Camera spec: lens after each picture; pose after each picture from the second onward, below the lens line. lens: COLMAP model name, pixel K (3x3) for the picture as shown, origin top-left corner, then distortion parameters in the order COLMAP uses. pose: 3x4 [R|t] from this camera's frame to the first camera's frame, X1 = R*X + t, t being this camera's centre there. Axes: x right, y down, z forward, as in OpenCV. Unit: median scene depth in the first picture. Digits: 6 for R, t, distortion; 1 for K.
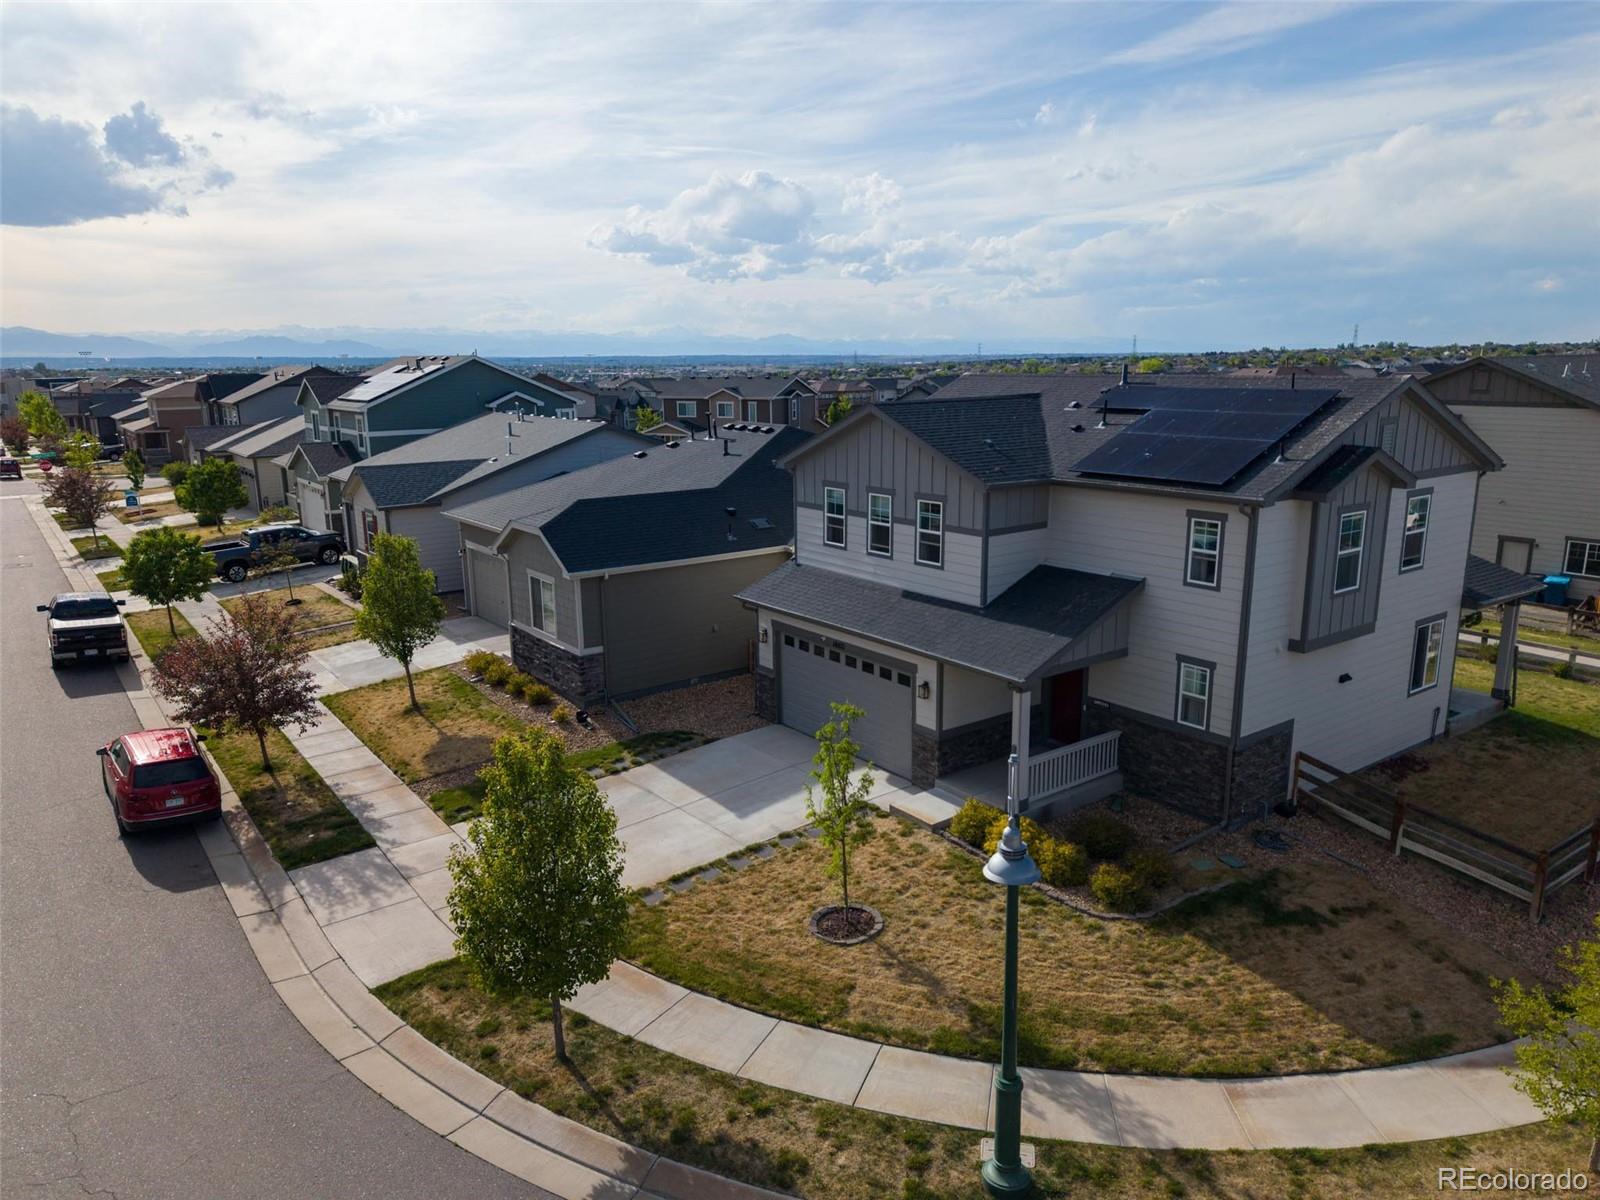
lens RADIAL K [[1101.3, 0, 788.6], [0, 1101.3, 599.7], [0, 0, 1]] dist [0.023051, -0.022792]
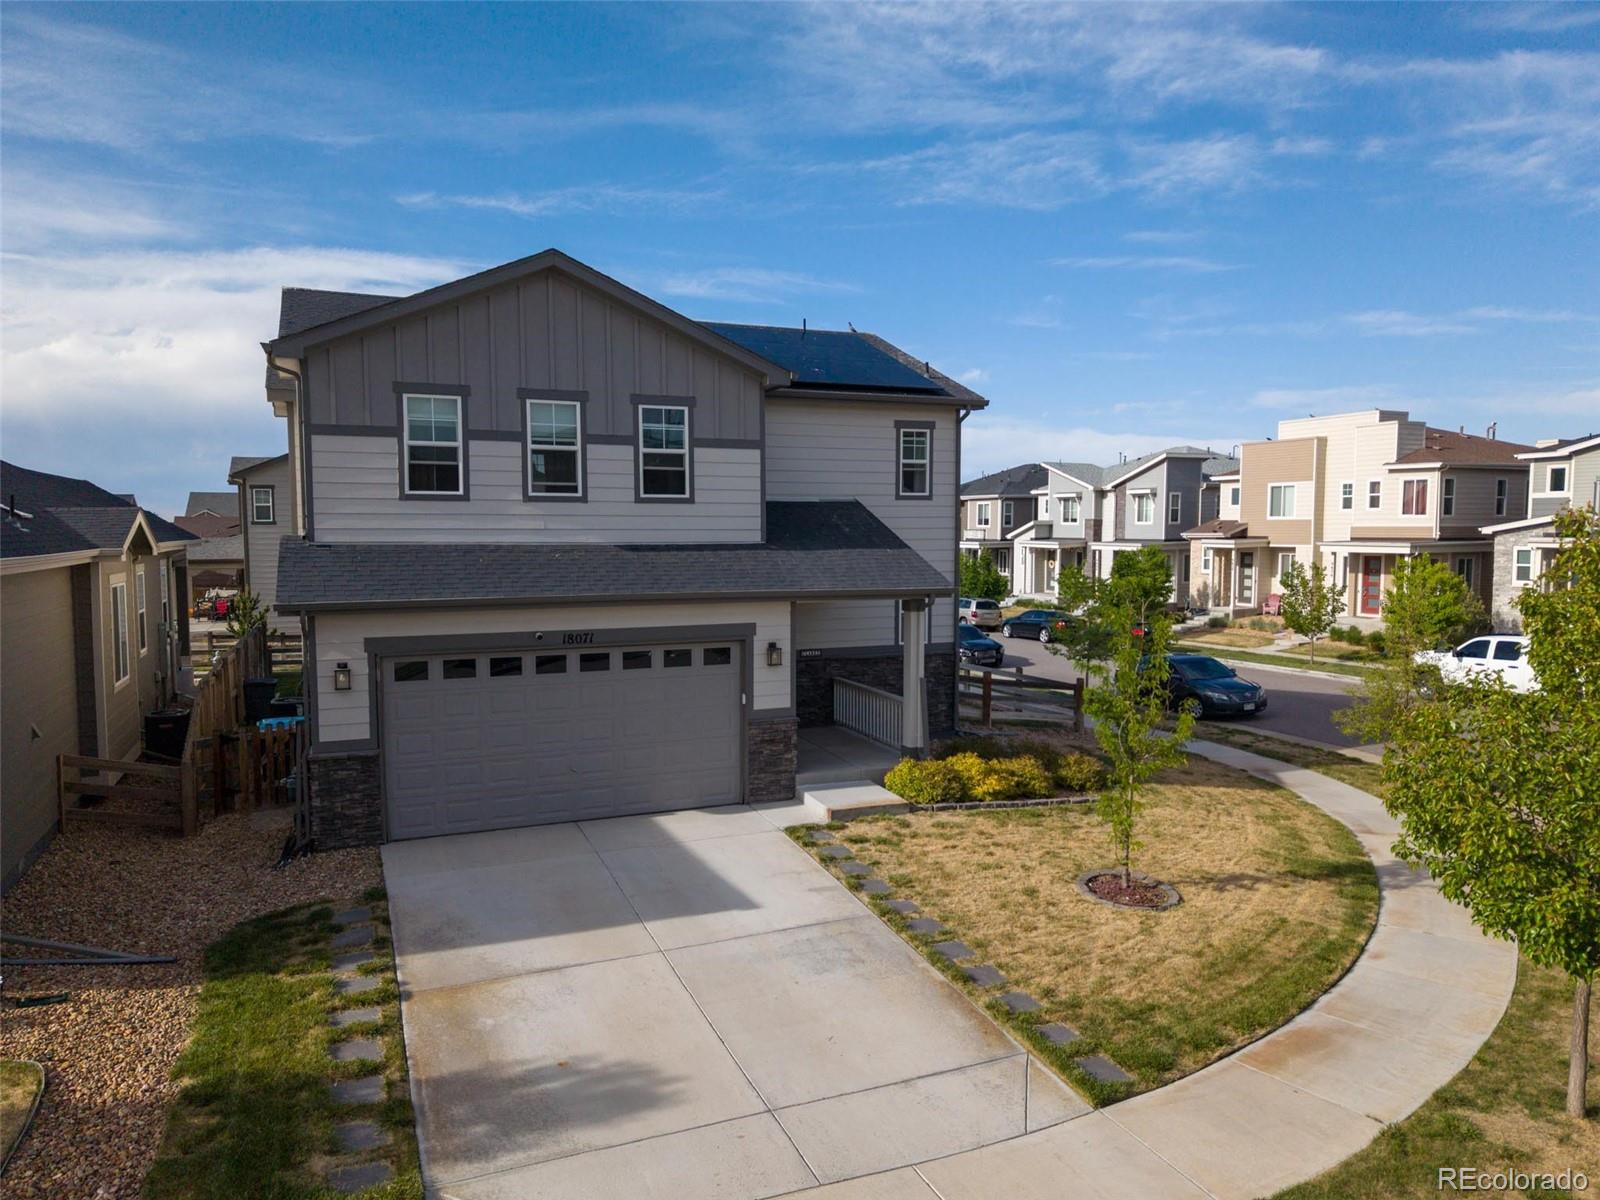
lens RADIAL K [[1101.3, 0, 802.0], [0, 1101.3, 601.8], [0, 0, 1]] dist [0.023051, -0.022792]
pose [[0.226580, -0.054736, 0.972453, -0.562474], [0.207801, 0.978149, 0.006639, 0.047710], [-0.951567, 0.200573, 0.233003, 0.808885]]
